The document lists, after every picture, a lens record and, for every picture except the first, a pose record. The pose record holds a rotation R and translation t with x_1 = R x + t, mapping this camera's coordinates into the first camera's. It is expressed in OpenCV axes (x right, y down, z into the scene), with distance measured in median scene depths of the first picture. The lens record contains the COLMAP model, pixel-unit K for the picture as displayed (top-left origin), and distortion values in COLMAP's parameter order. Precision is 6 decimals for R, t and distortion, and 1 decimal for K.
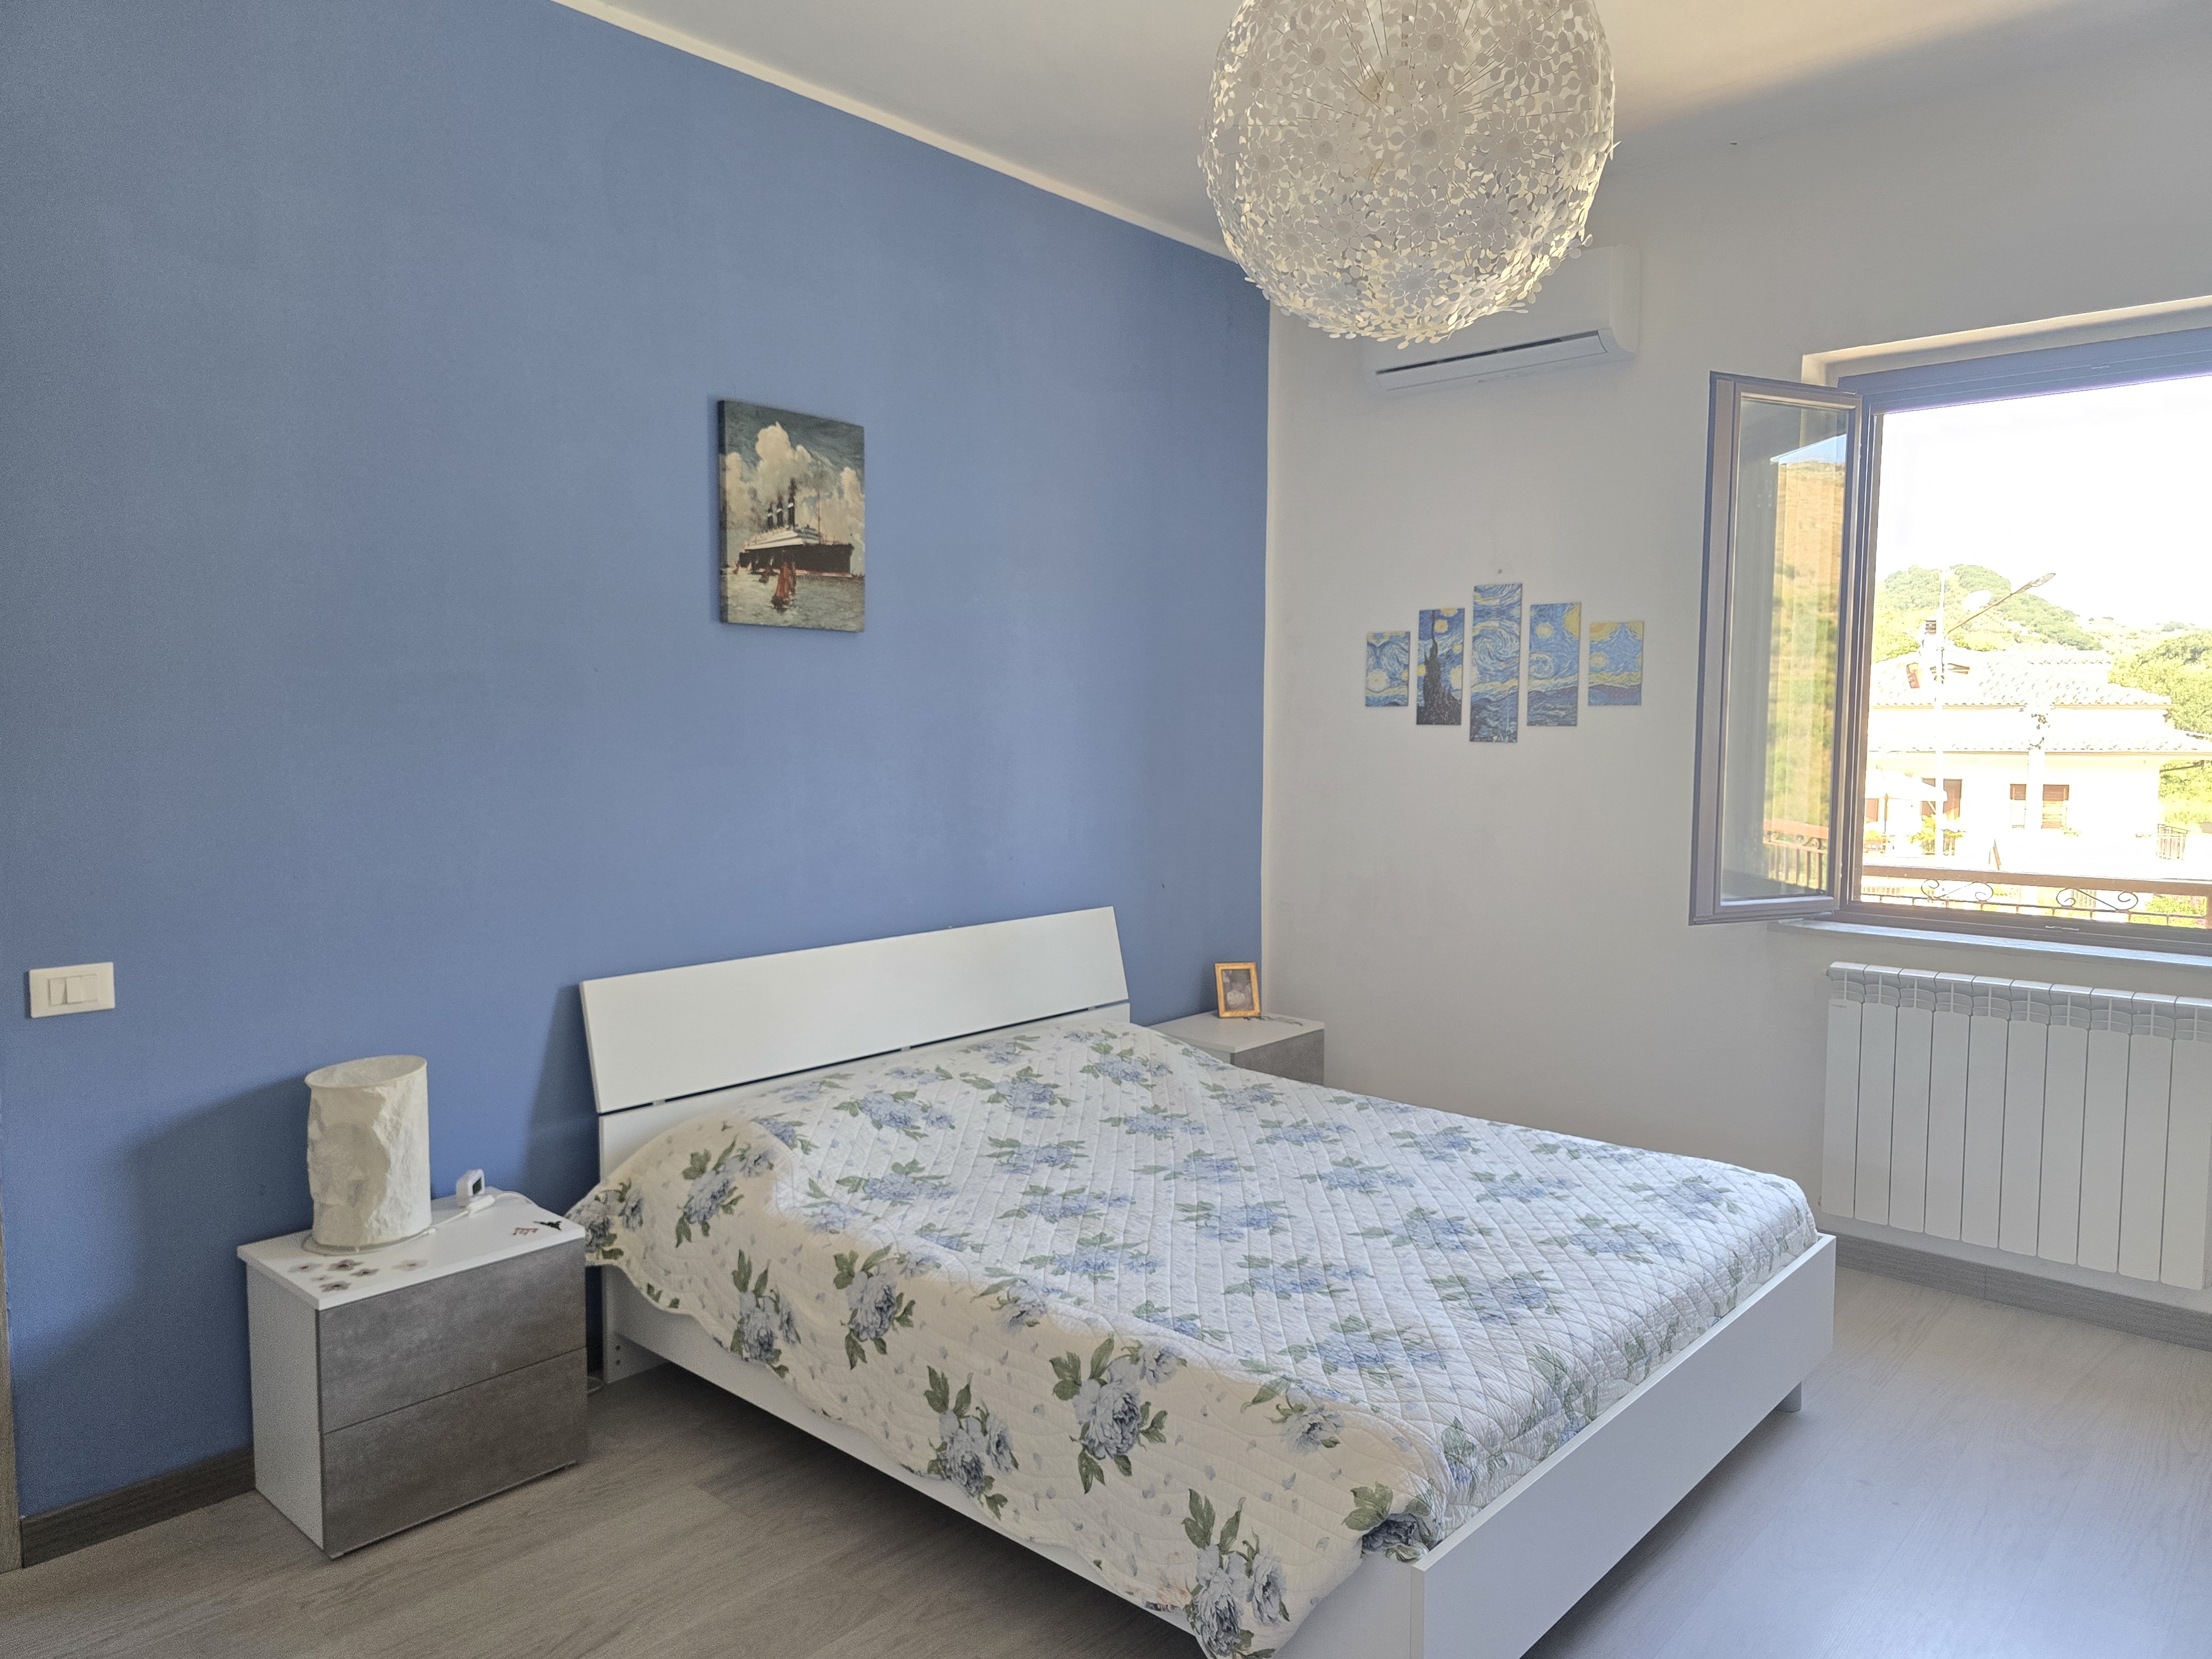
lens RADIAL K [[1489.9, 0, 1107.3], [0, 1489.9, 840.3], [0, 0, 1]] dist [0.051680, -0.019845]
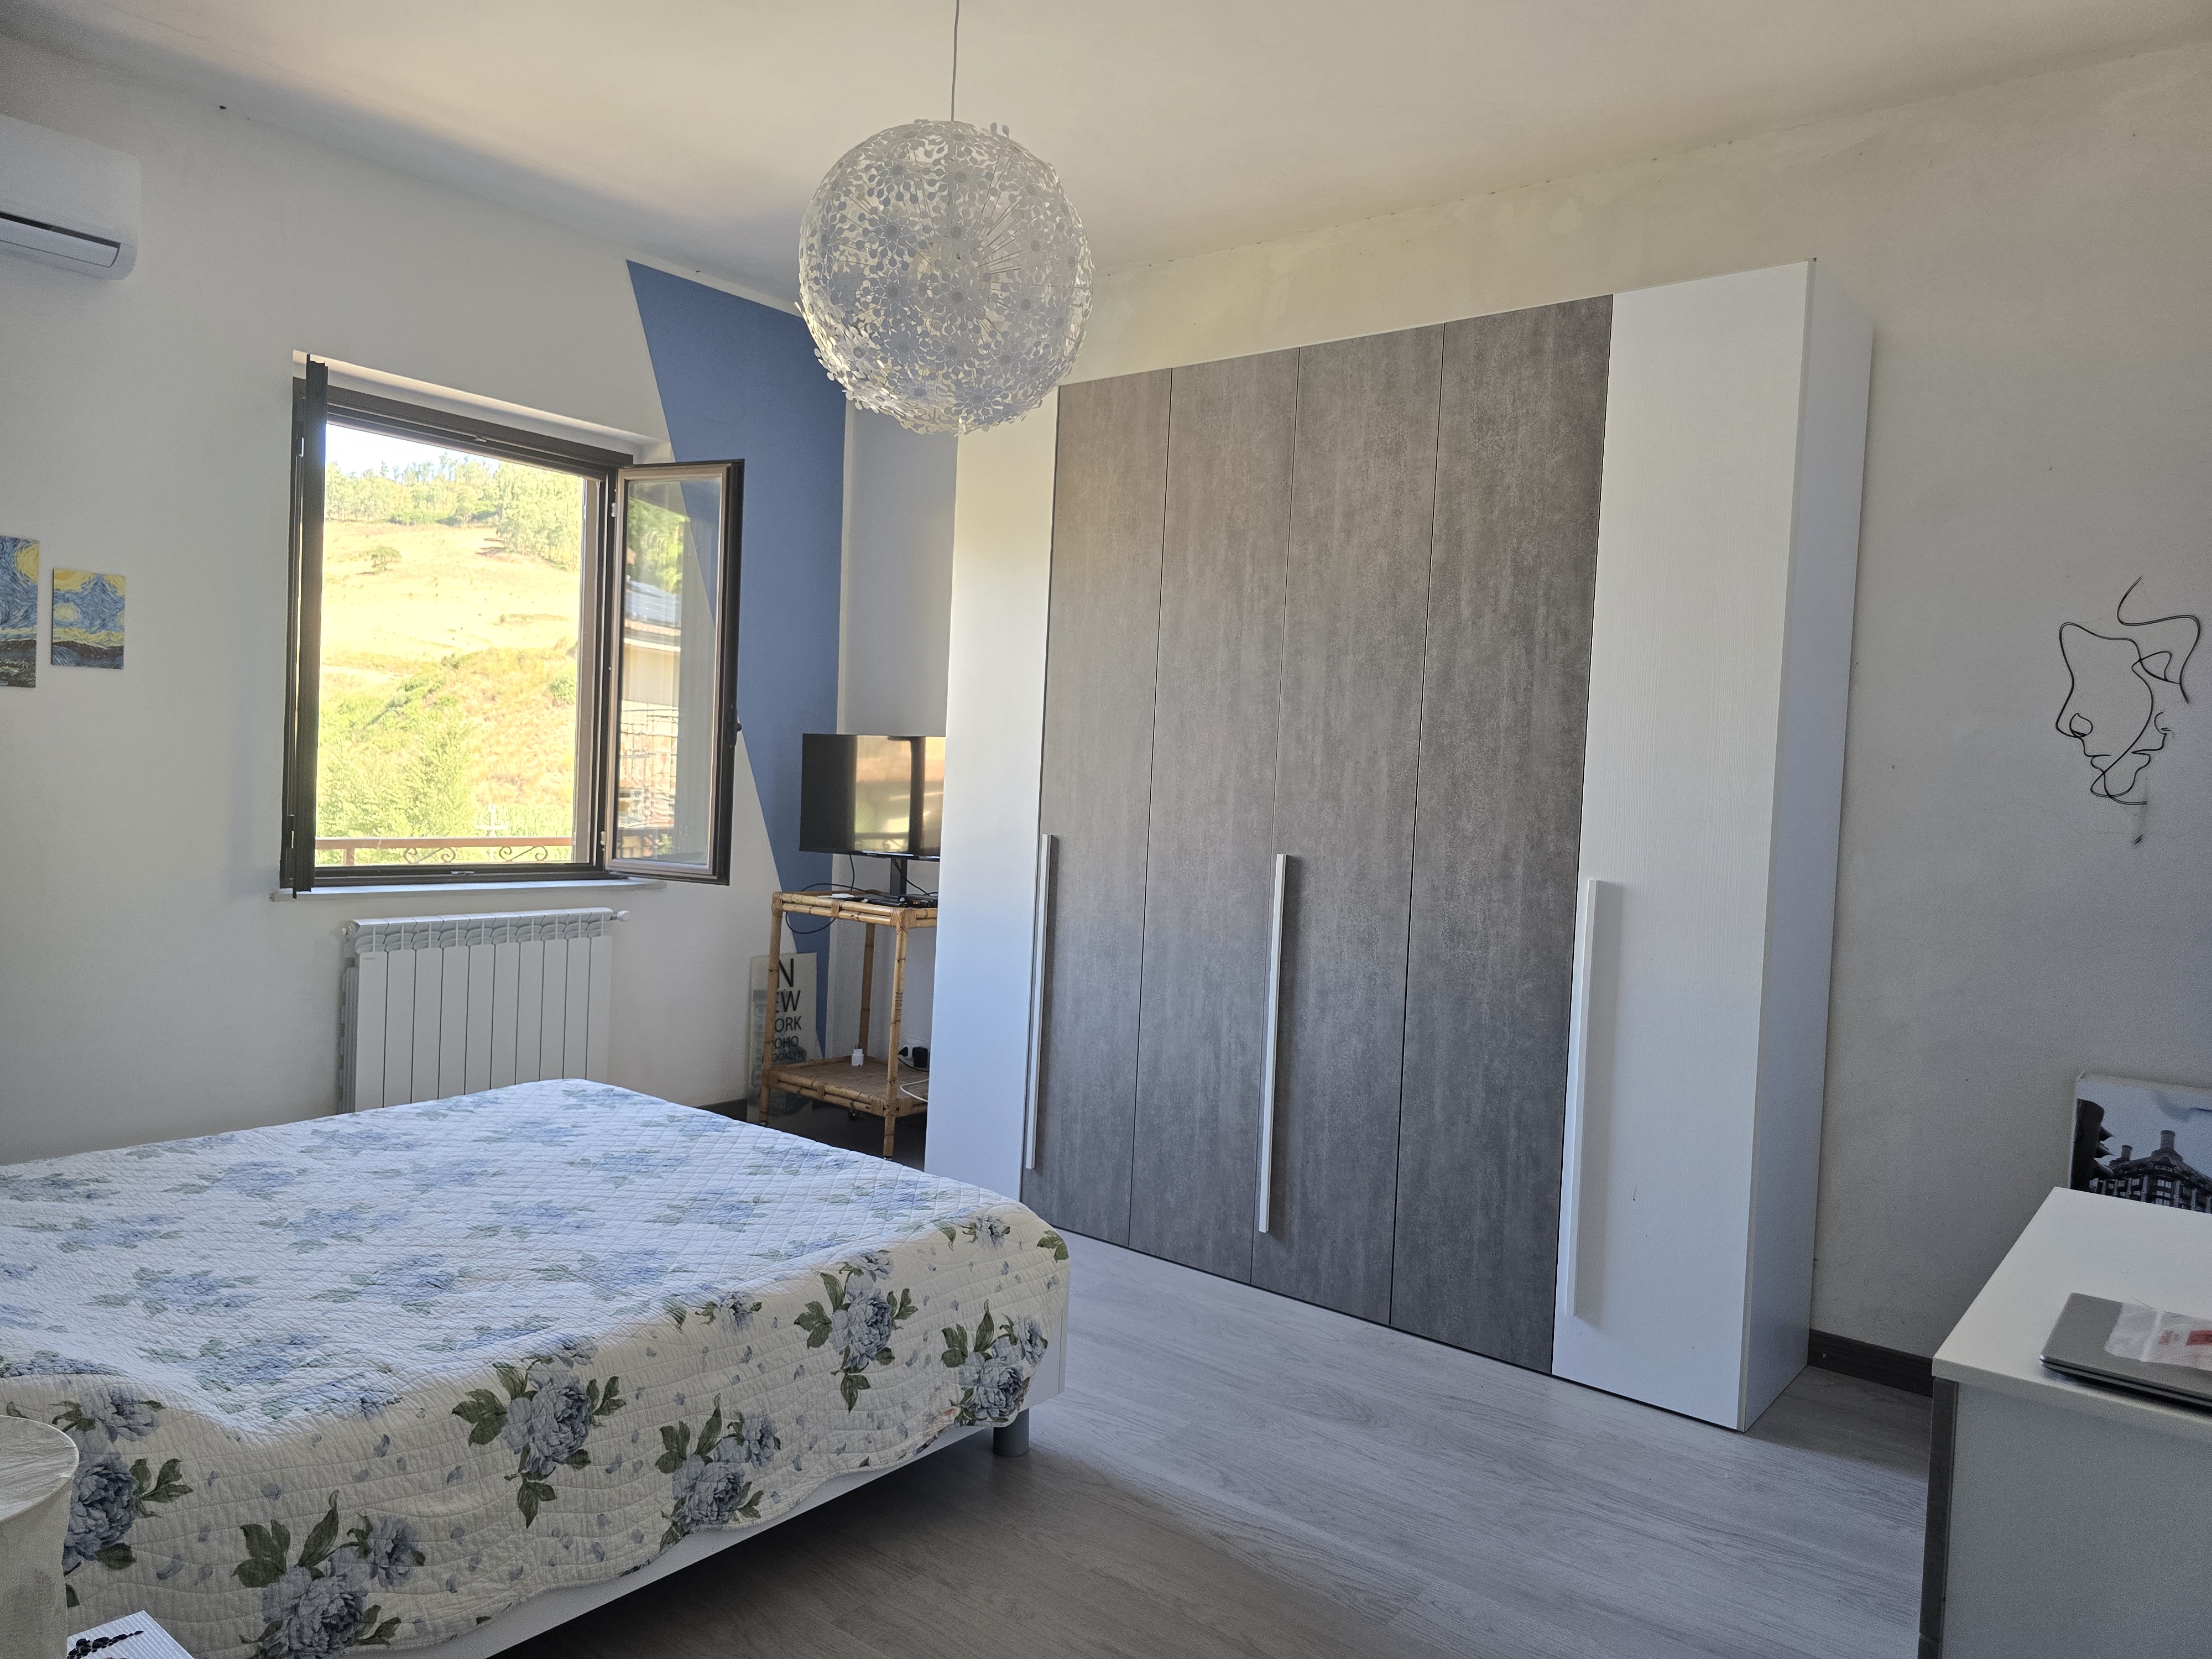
lens RADIAL K [[1489.9, 0, 1110.4], [0, 1489.9, 824.6], [0, 0, 1]] dist [0.051680, -0.019845]
pose [[-0.045906, -0.042513, 0.998041, -0.908290], [0.037160, 0.998330, 0.044234, -0.024092], [-0.998254, 0.039118, -0.044249, 0.705852]]
